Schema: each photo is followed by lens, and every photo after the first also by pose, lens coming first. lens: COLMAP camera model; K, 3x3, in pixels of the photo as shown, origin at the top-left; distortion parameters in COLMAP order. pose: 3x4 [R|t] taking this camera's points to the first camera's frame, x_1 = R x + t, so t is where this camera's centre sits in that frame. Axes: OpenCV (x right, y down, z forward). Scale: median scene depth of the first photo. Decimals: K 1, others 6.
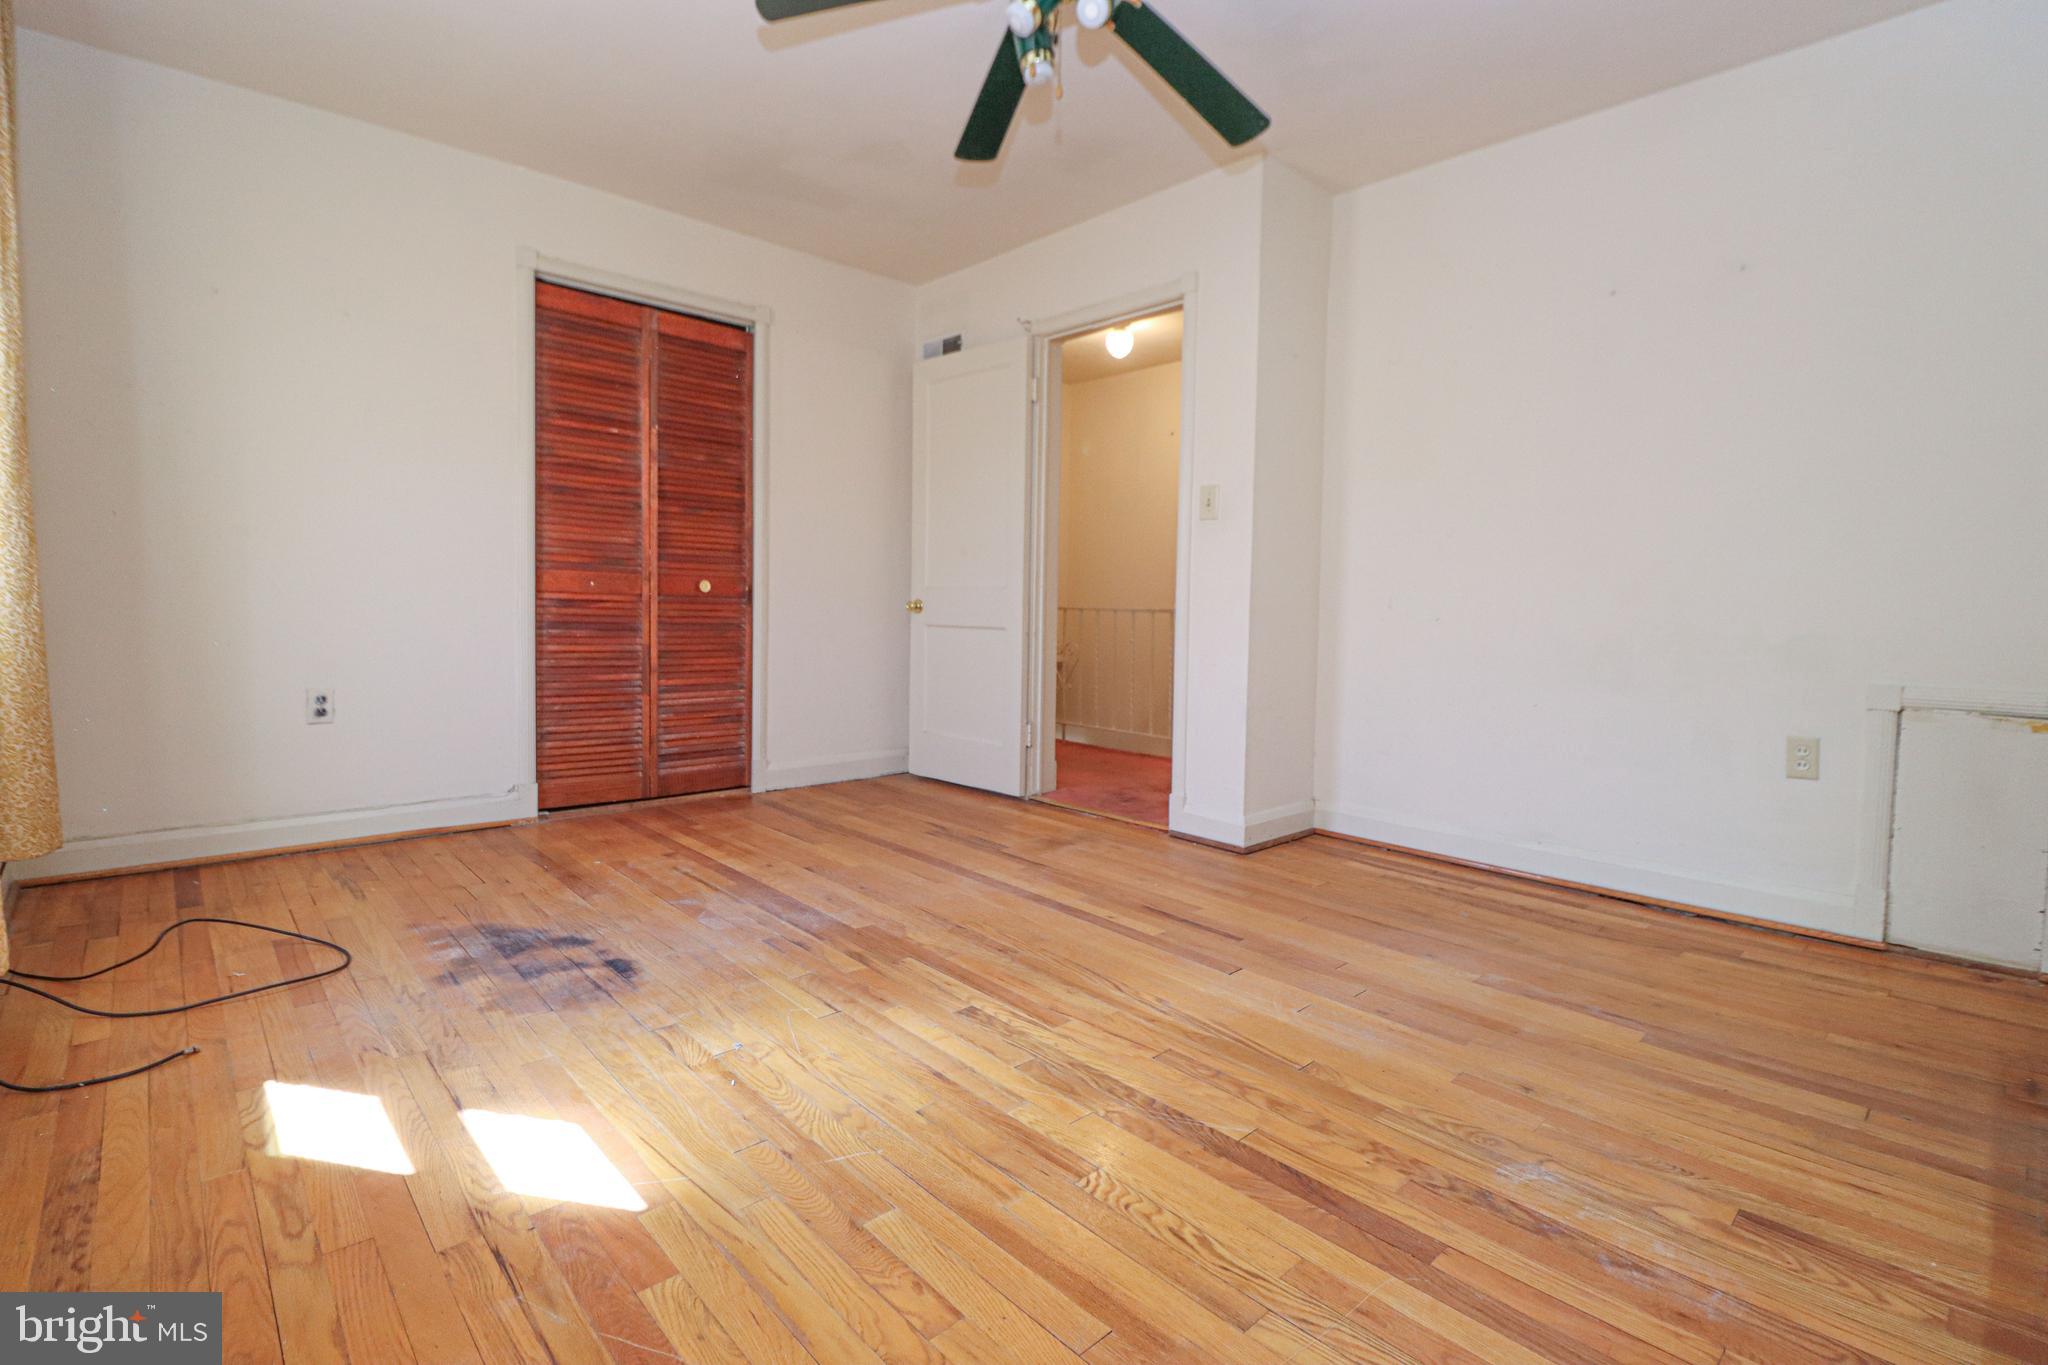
lens RADIAL K [[955.5, 0, 1030.6], [0, 955.5, 640.1], [0, 0, 1]] dist [-0.002100, -0.006580]
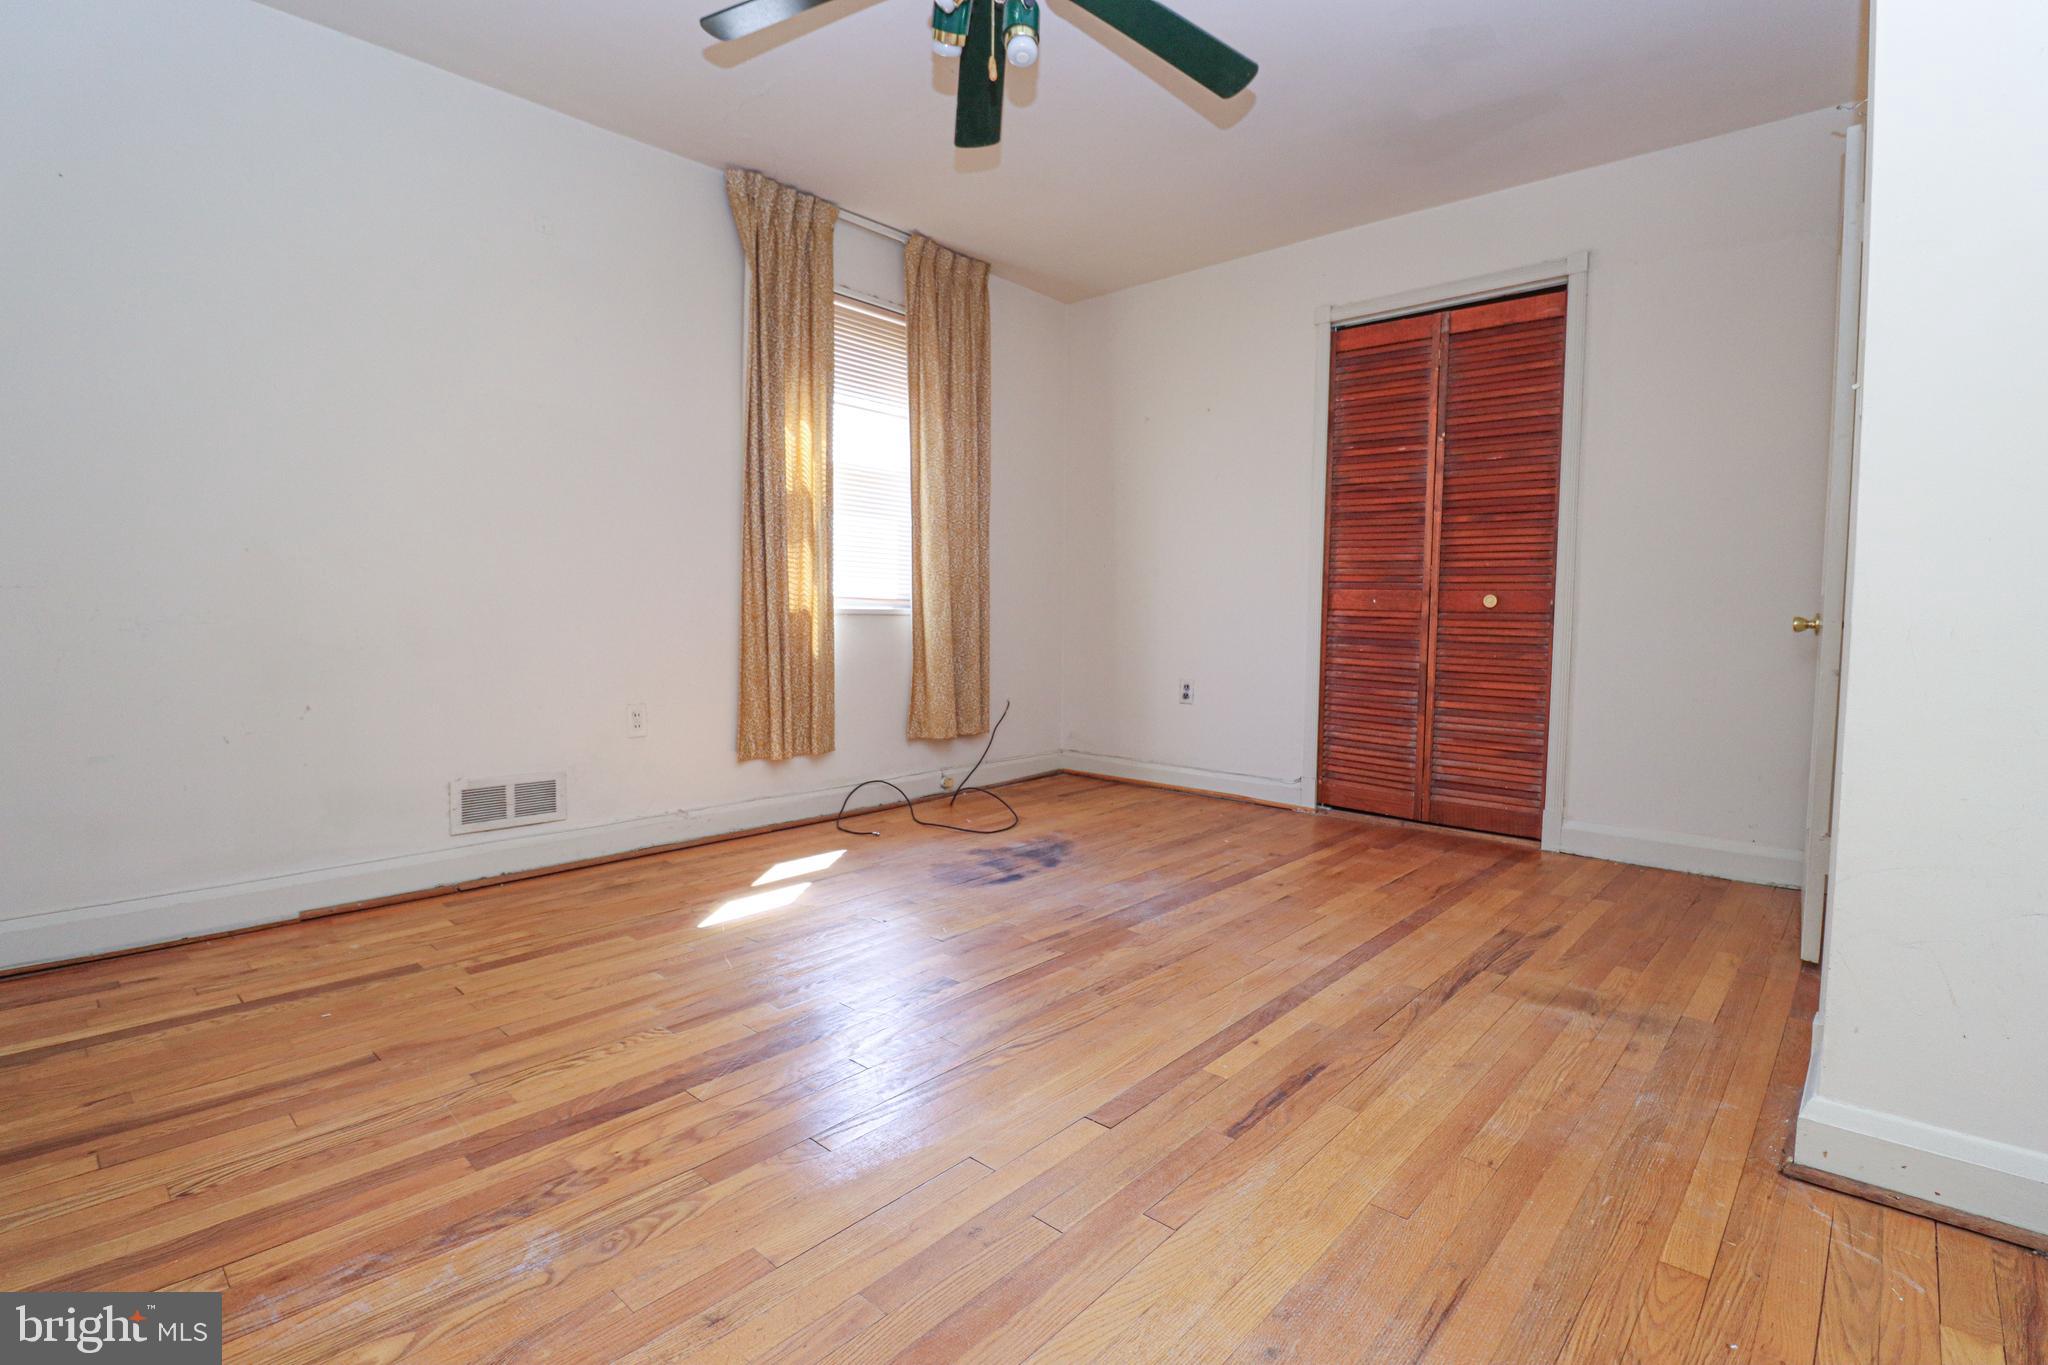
lens RADIAL K [[955.5, 0, 1021.5], [0, 955.5, 670.1], [0, 0, 1]] dist [-0.002100, -0.006580]
pose [[0.077337, 0.046353, -0.995927, 0.827544], [-0.048298, 0.997920, 0.042695, -0.014915], [0.995834, 0.044800, 0.079415, 0.800683]]
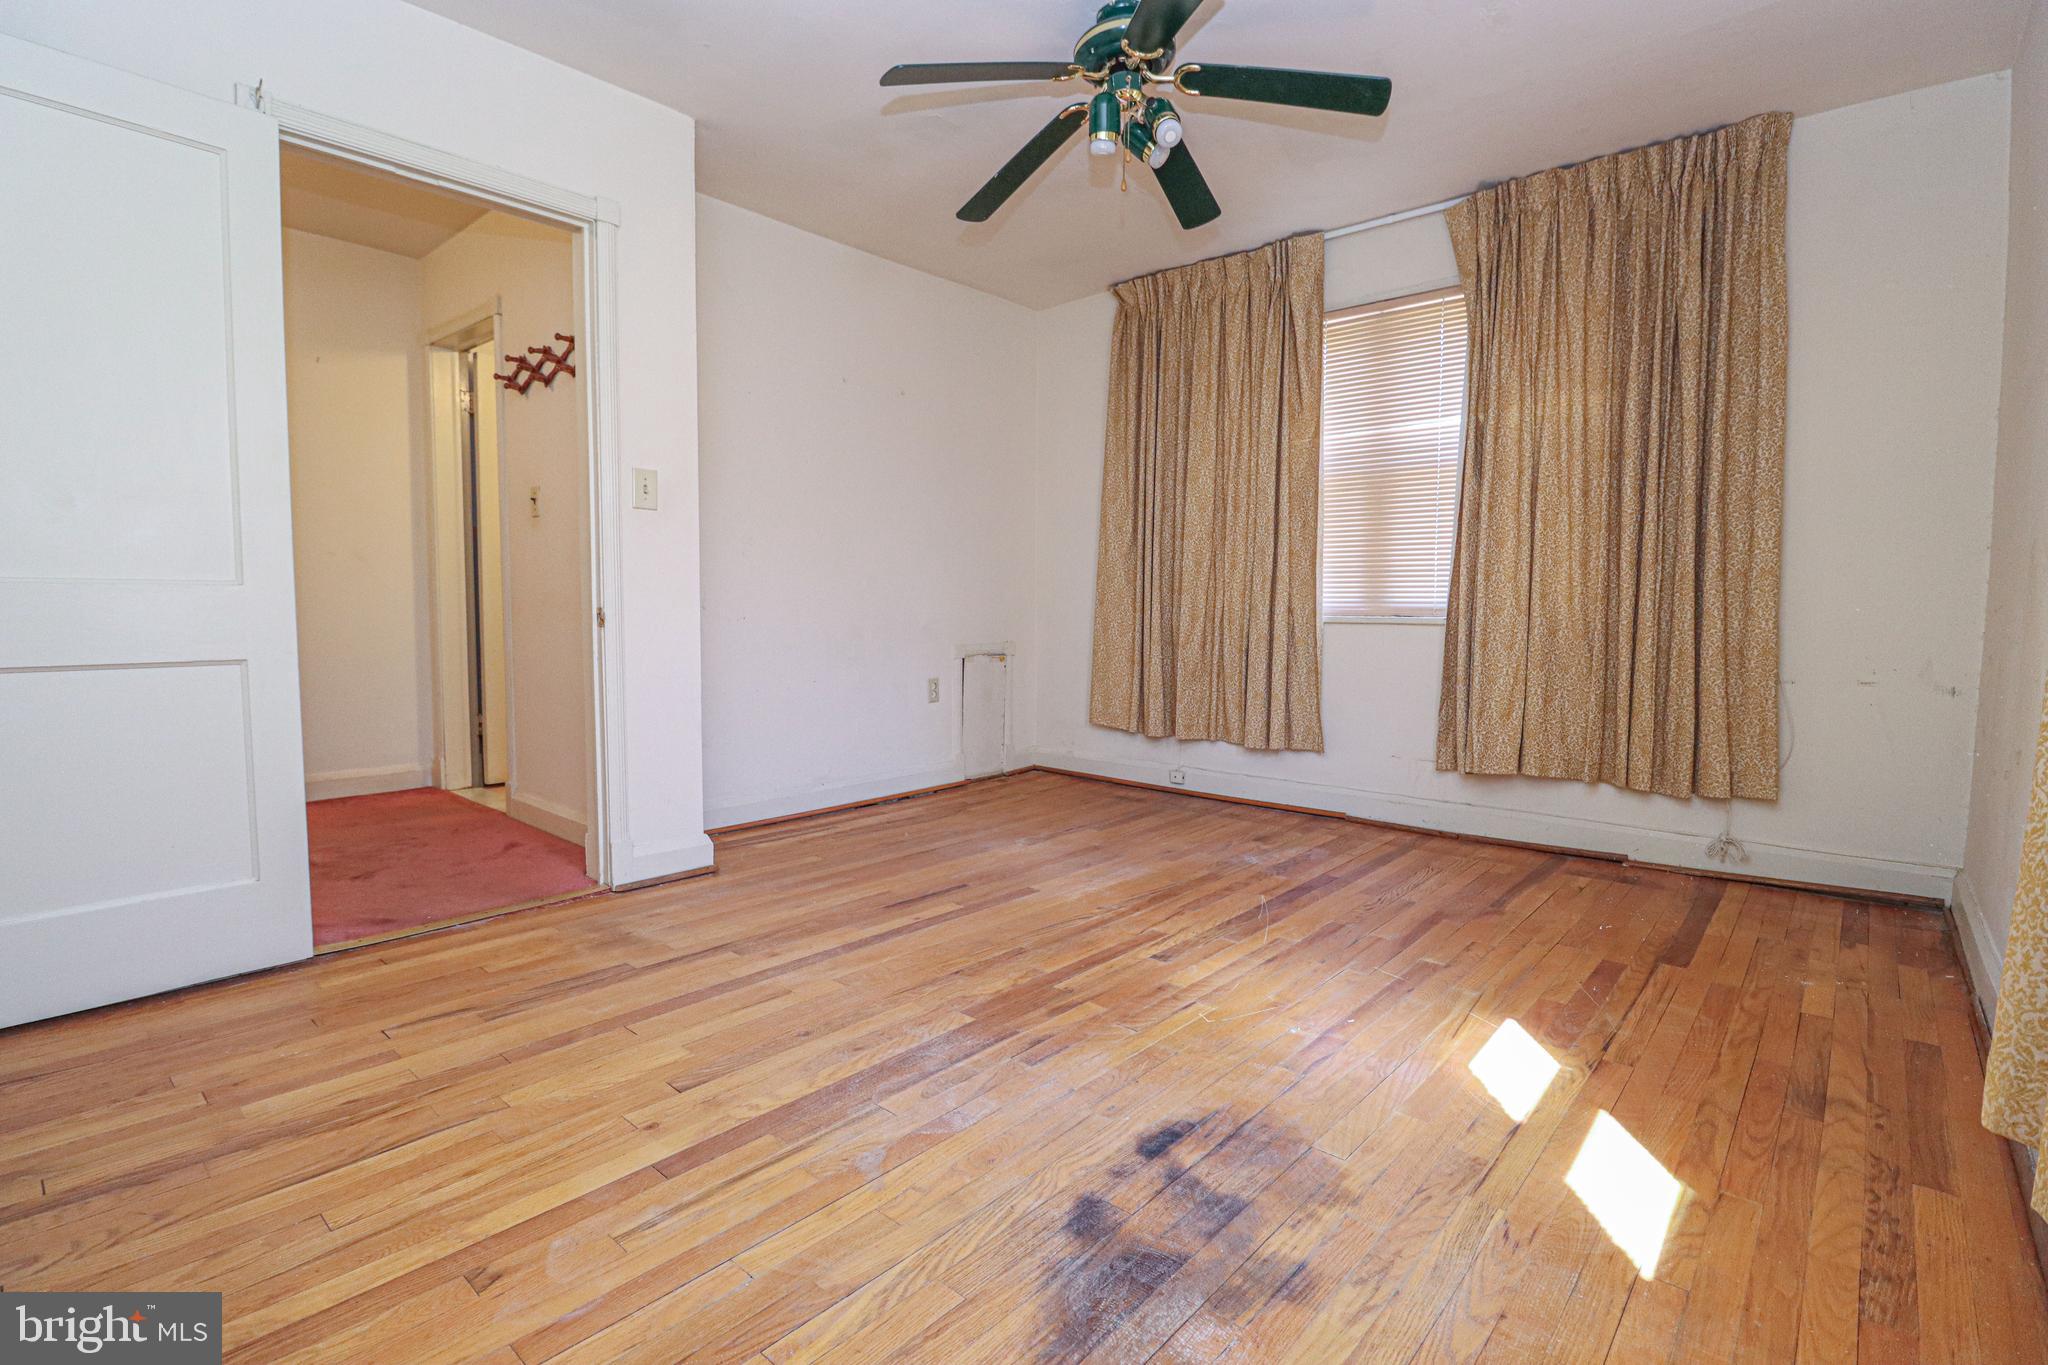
lens RADIAL K [[955.5, 0, 1024.5], [0, 955.5, 681.5], [0, 0, 1]] dist [-0.002100, -0.006580]
pose [[-0.095719, -0.096473, 0.990722, -0.974346], [0.035355, 0.994335, 0.100241, -0.064501], [-0.994780, 0.044622, -0.091766, 1.029715]]
